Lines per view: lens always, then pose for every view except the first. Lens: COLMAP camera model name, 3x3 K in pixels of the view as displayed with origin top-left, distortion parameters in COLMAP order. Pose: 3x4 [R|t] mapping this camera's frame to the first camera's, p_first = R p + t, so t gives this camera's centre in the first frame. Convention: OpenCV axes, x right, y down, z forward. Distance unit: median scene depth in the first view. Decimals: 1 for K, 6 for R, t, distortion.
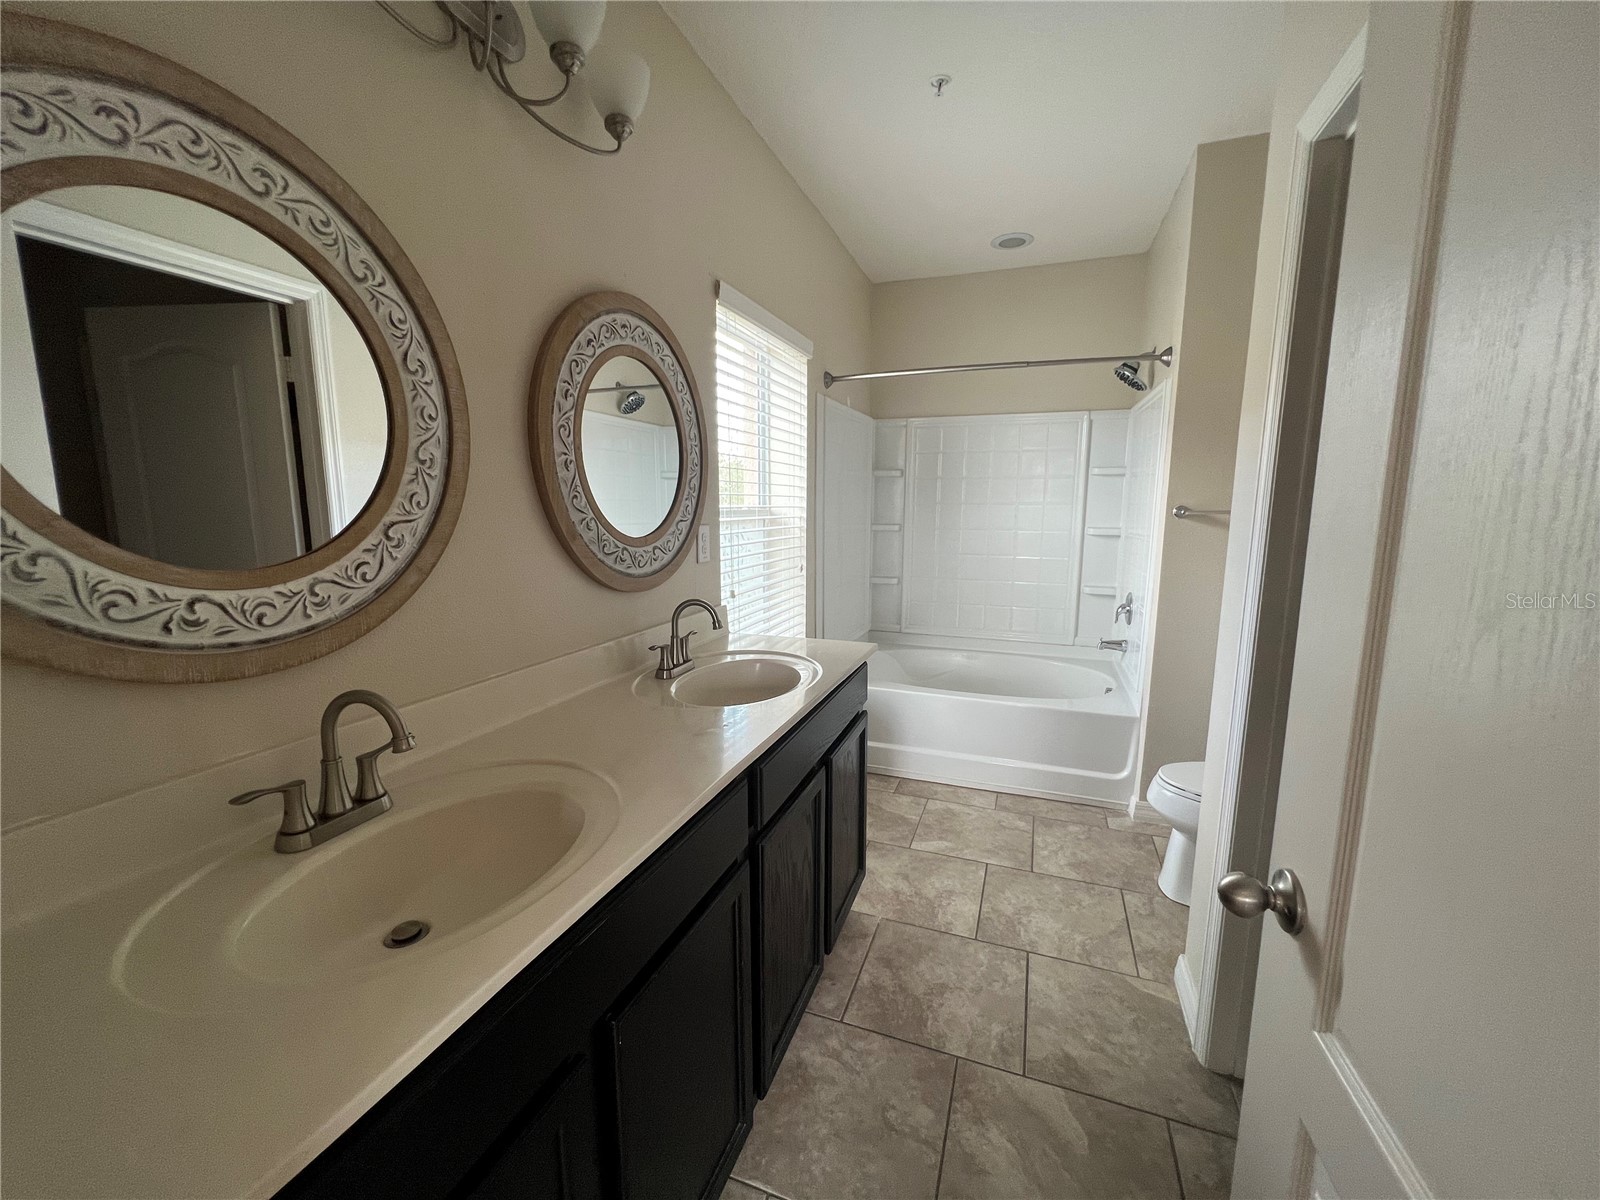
lens RADIAL K [[641.6, 0, 798.1], [0, 641.6, 600.5], [0, 0, 1]] dist [-0.002559, 0.000722]
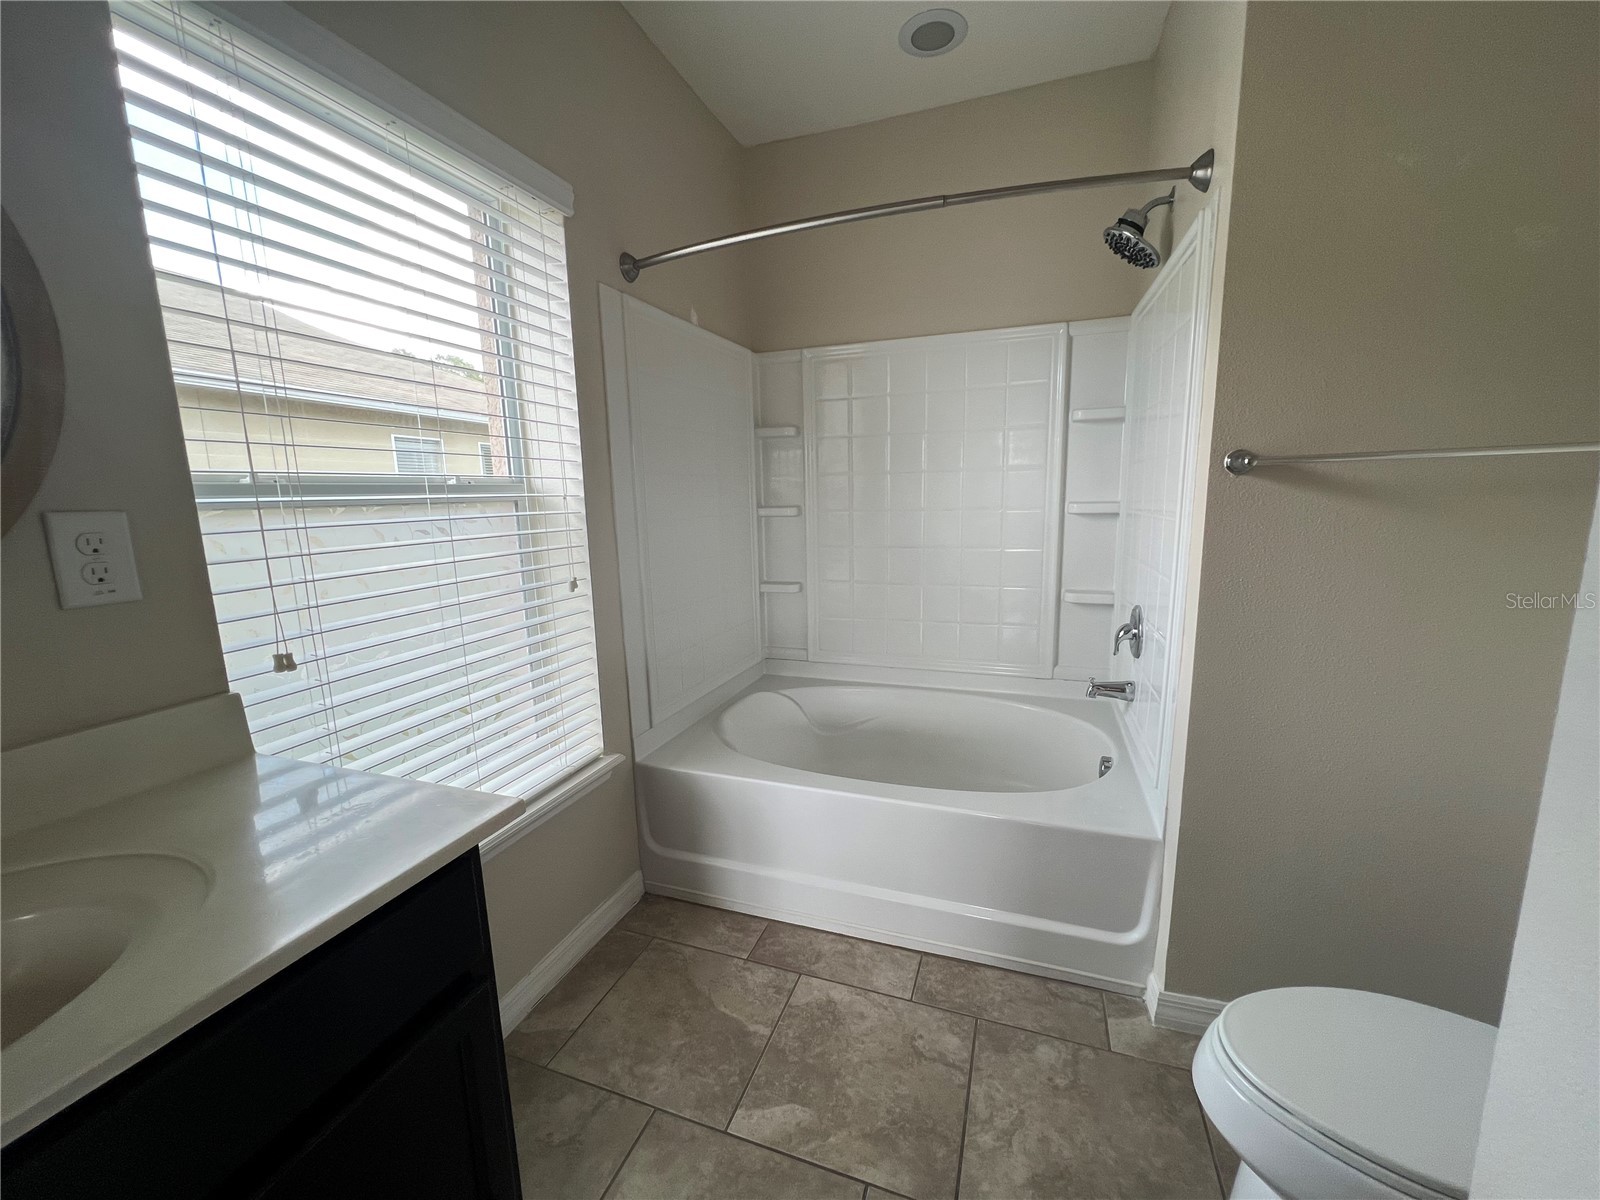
lens RADIAL K [[641.6, 0, 798.1], [0, 641.6, 600.5], [0, 0, 1]] dist [-0.002559, 0.000722]
pose [[0.999574, -0.028705, 0.005186, 0.204081], [0.028612, 0.999441, 0.017302, -0.040050], [-0.005680, -0.017146, 0.999837, 0.416759]]
